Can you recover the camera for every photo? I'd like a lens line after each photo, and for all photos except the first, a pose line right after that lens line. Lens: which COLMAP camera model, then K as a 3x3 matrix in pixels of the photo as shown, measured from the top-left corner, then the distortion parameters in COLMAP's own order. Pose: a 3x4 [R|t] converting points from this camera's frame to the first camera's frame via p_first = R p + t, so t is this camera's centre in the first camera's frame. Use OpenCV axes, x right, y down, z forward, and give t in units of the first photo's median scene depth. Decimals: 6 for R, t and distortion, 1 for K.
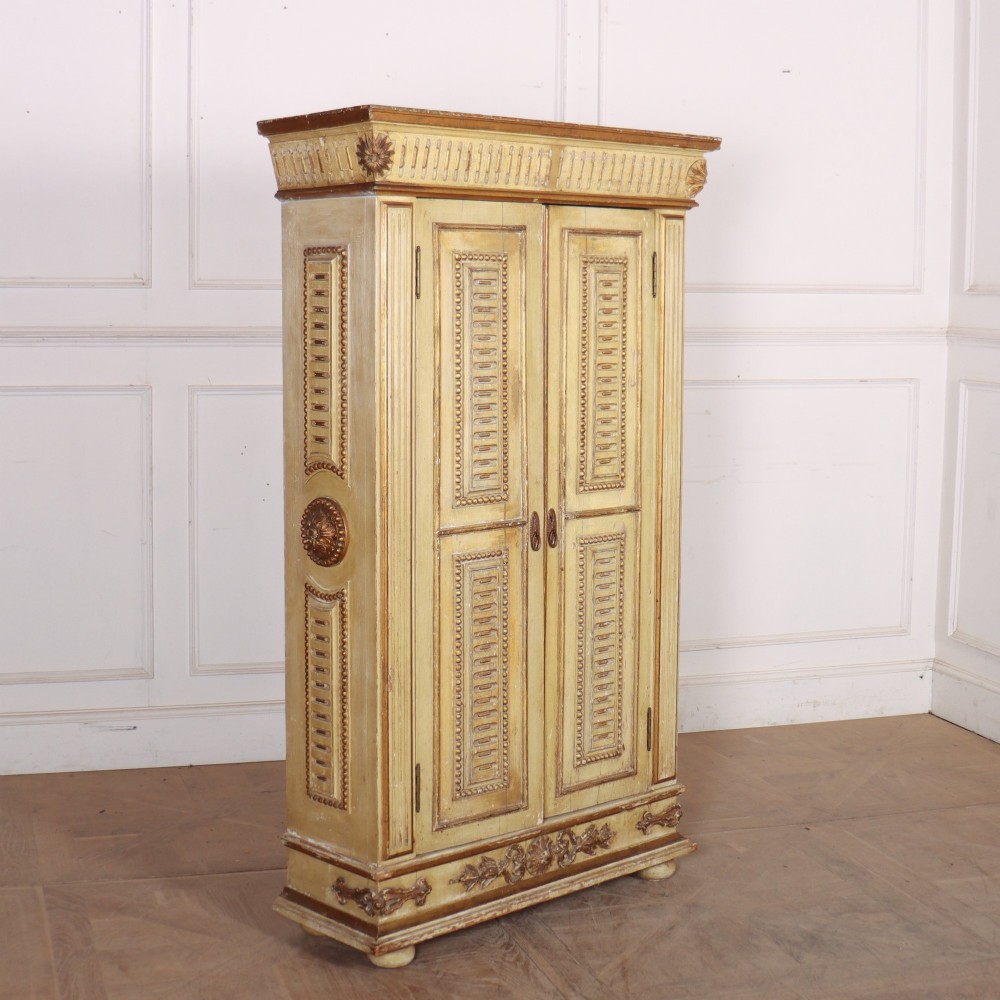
lens RADIAL K [[1744.8, 0, 423.2], [0, 1744.8, 512.4], [0, 0, 1]] dist [-0.181779, 0.091850]
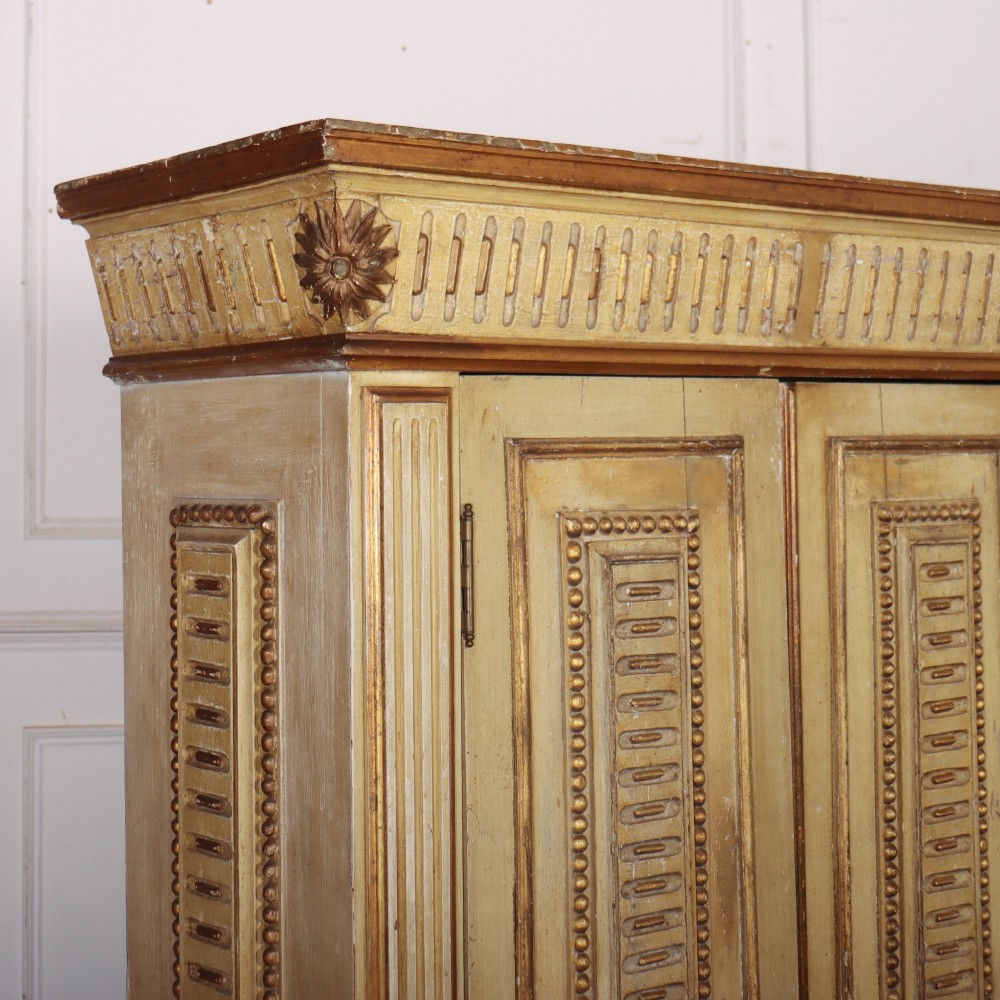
lens RADIAL K [[2105.7, 0, 264.9], [0, 2105.7, 342.7], [0, 0, 1]] dist [-0.097481, 0.204964]
pose [[0.994788, -0.016432, -0.100633, -0.000147], [-0.001760, 0.984016, -0.178073, -0.102543], [0.101950, 0.177322, 0.978858, 0.526515]]
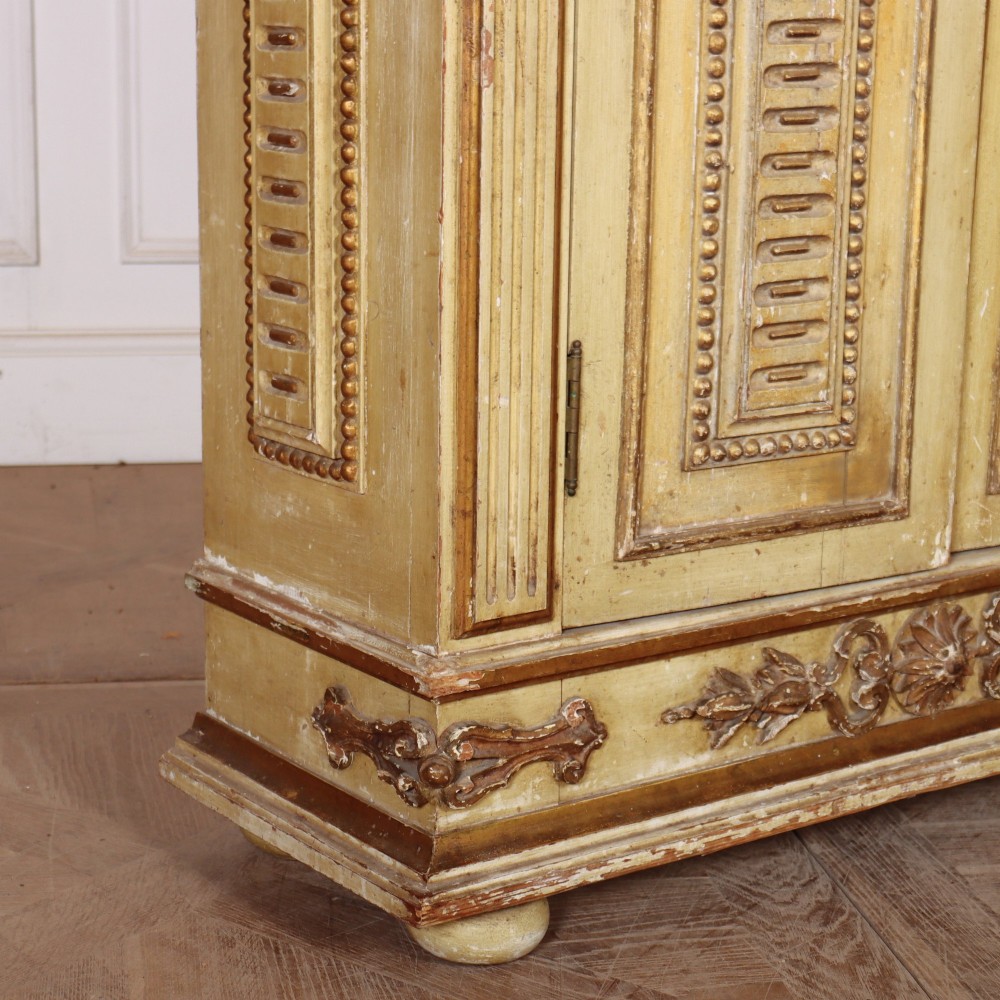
lens RADIAL K [[2329.6, 0, 301.0], [0, 2329.6, 672.1], [0, 0, 1]] dist [-0.102696, 0.219097]
pose [[0.986611, 0.042749, -0.157386, 0.016741], [-0.014701, 0.984417, 0.175234, 0.129699], [0.162425, -0.170575, 0.971865, 0.563725]]
